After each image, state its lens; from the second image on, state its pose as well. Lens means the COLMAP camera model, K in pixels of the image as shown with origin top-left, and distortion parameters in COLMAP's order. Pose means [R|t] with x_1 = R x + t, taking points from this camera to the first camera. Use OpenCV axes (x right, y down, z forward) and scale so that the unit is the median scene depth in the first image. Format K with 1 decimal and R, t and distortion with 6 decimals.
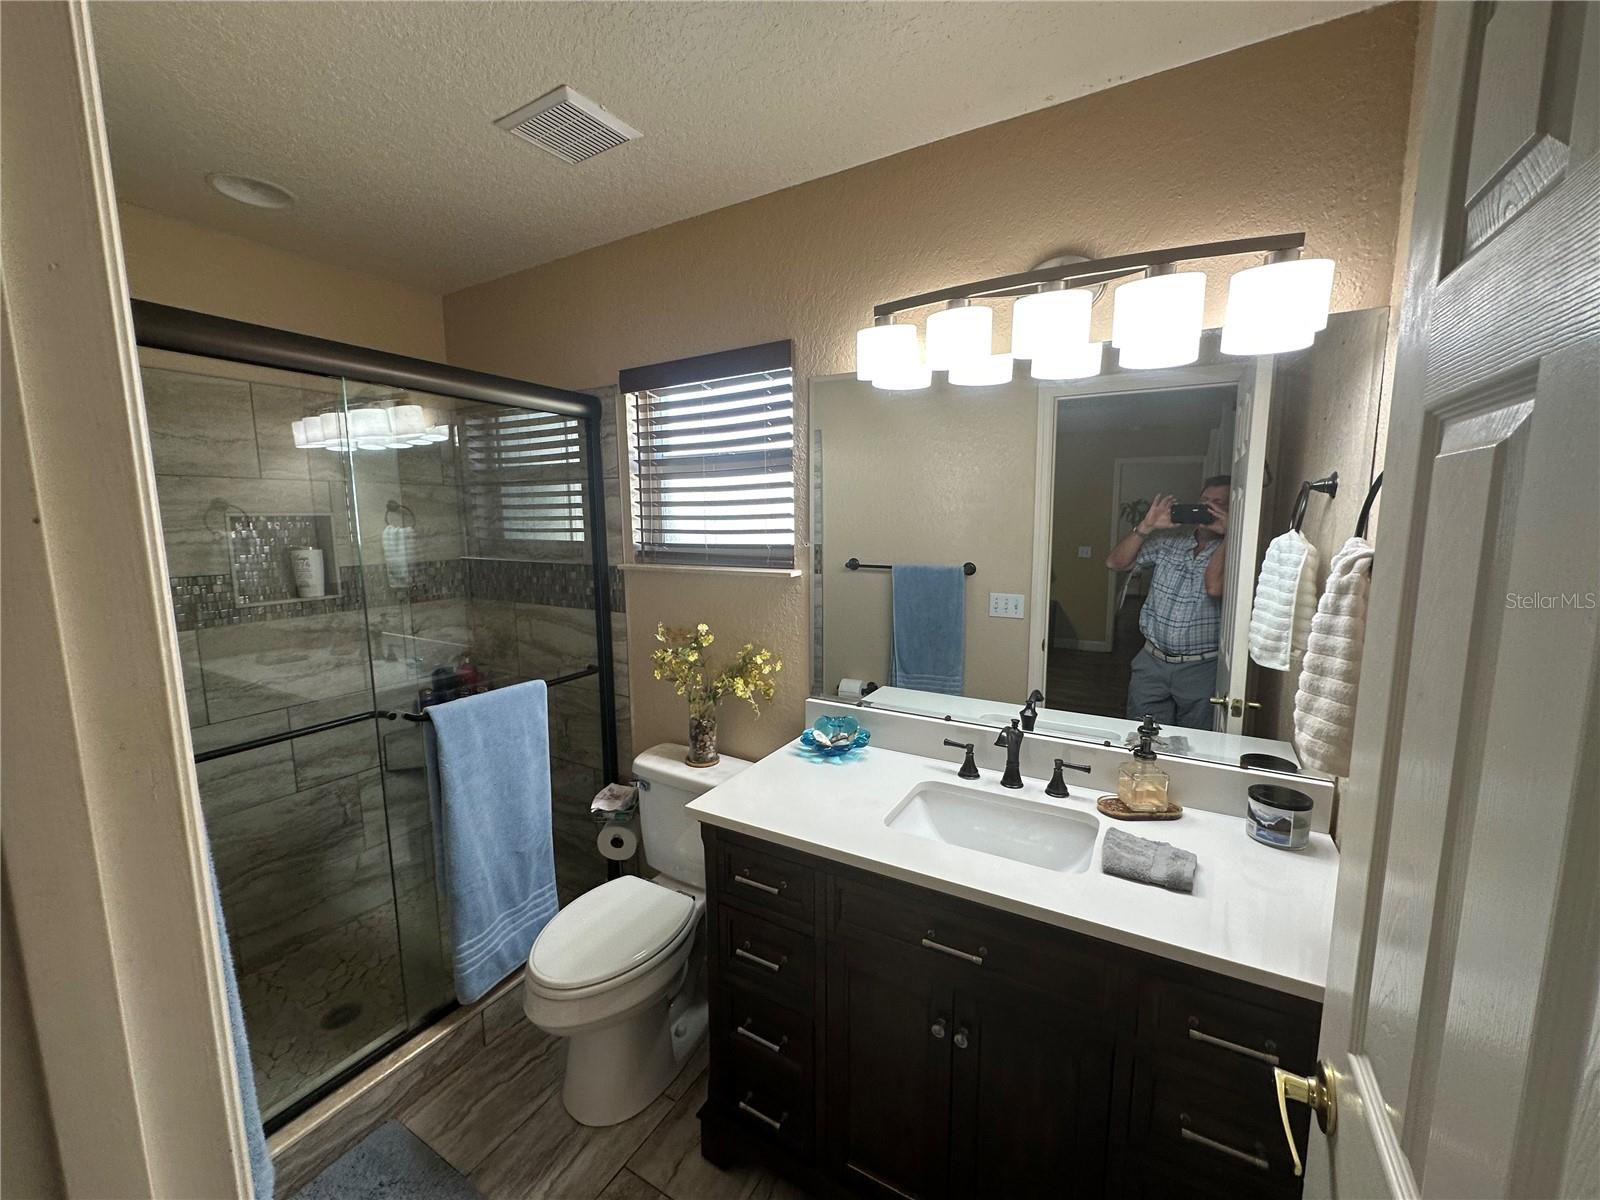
lens RADIAL K [[637.1, 0, 800.0], [0, 637.1, 600.0], [0, 0, 1]] dist [-0.004485, 0.001038]
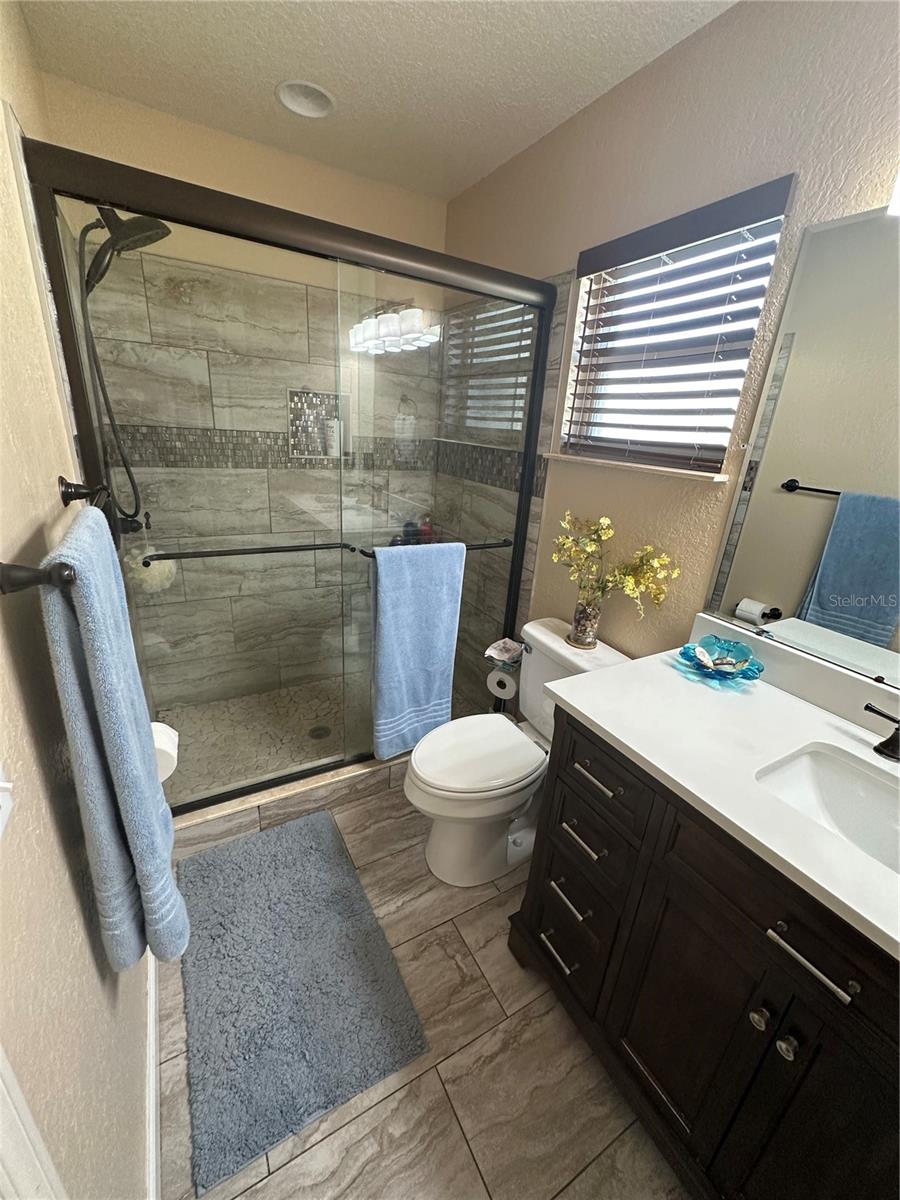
lens RADIAL K [[477.8, 0, 450.0], [0, 477.8, 600.0], [0, 0, 1]] dist [-0.004485, 0.001038]
pose [[0.861877, 0.235579, -0.449078, 0.006589], [-0.138554, 0.961248, 0.238340, 0.015899], [0.487823, -0.143198, 0.861117, 0.191813]]
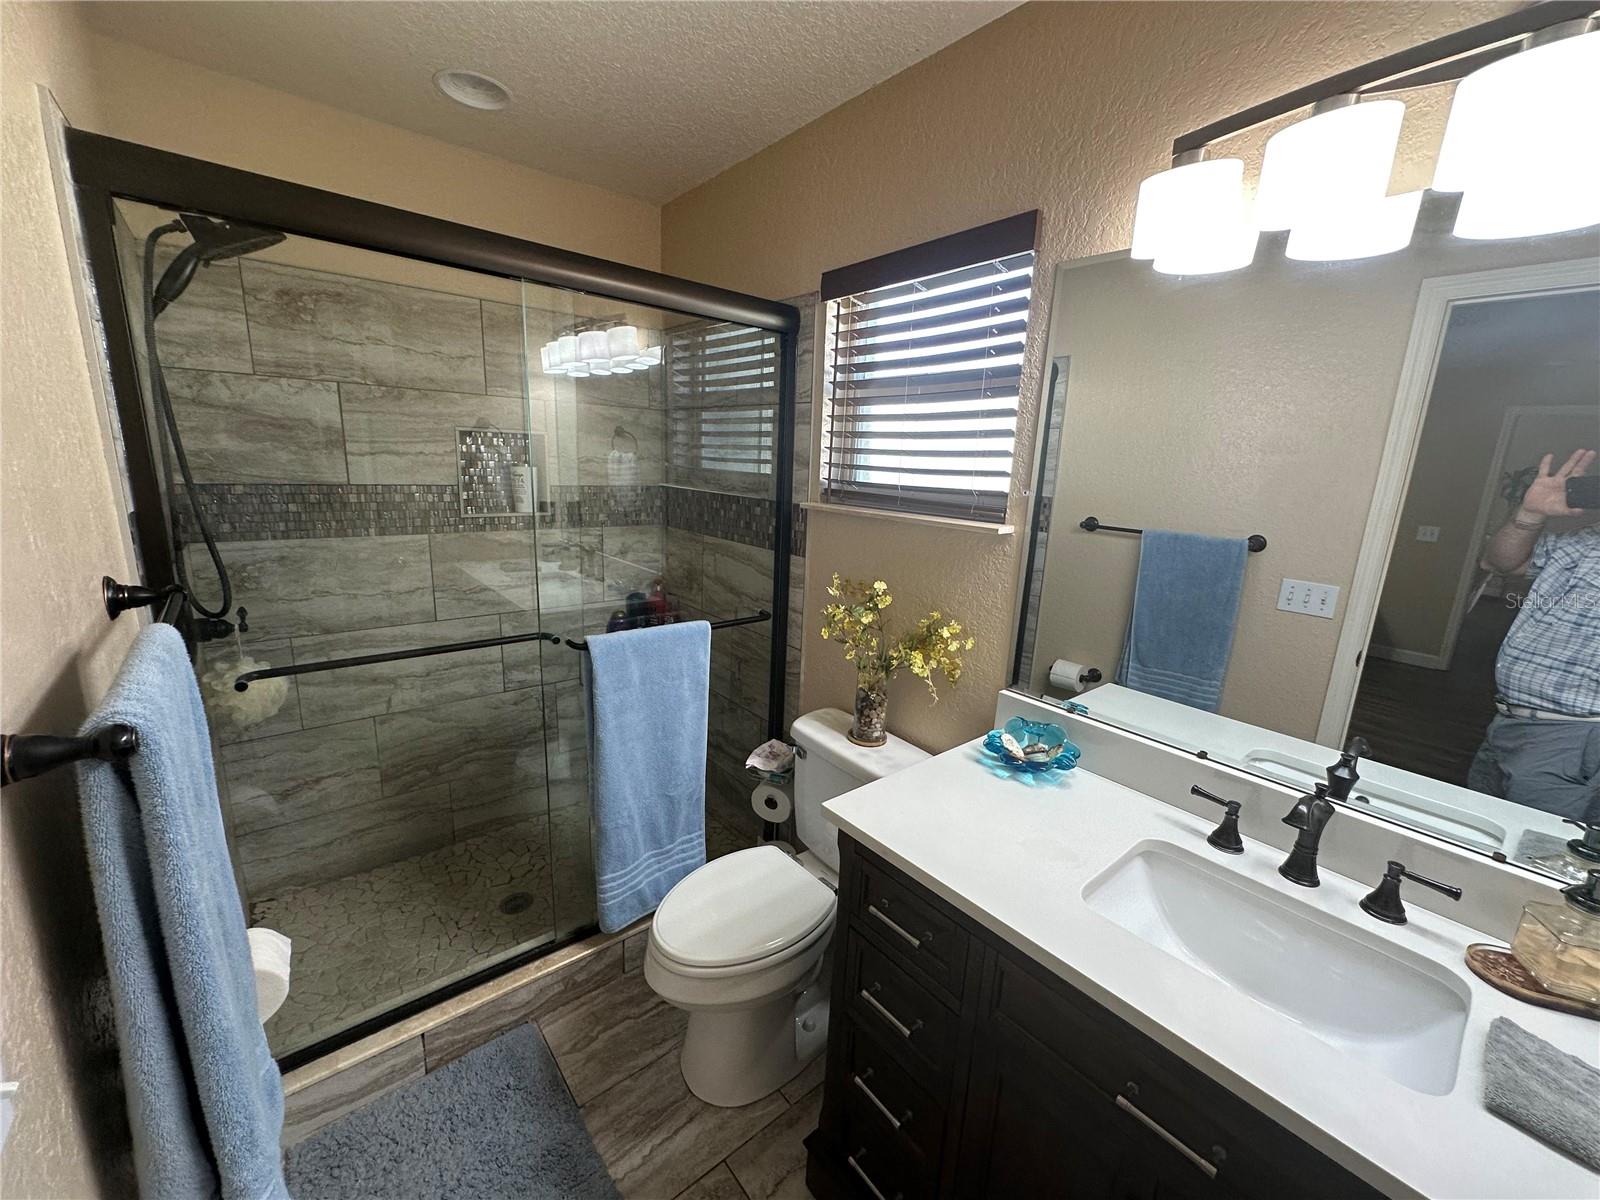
lens RADIAL K [[637.1, 0, 800.0], [0, 637.1, 600.0], [0, 0, 1]] dist [-0.004485, 0.001038]
pose [[0.937790, 0.122311, -0.324947, 0.019970], [-0.094808, 0.990538, 0.099226, -0.010114], [0.334009, -0.062246, 0.940512, 0.176849]]
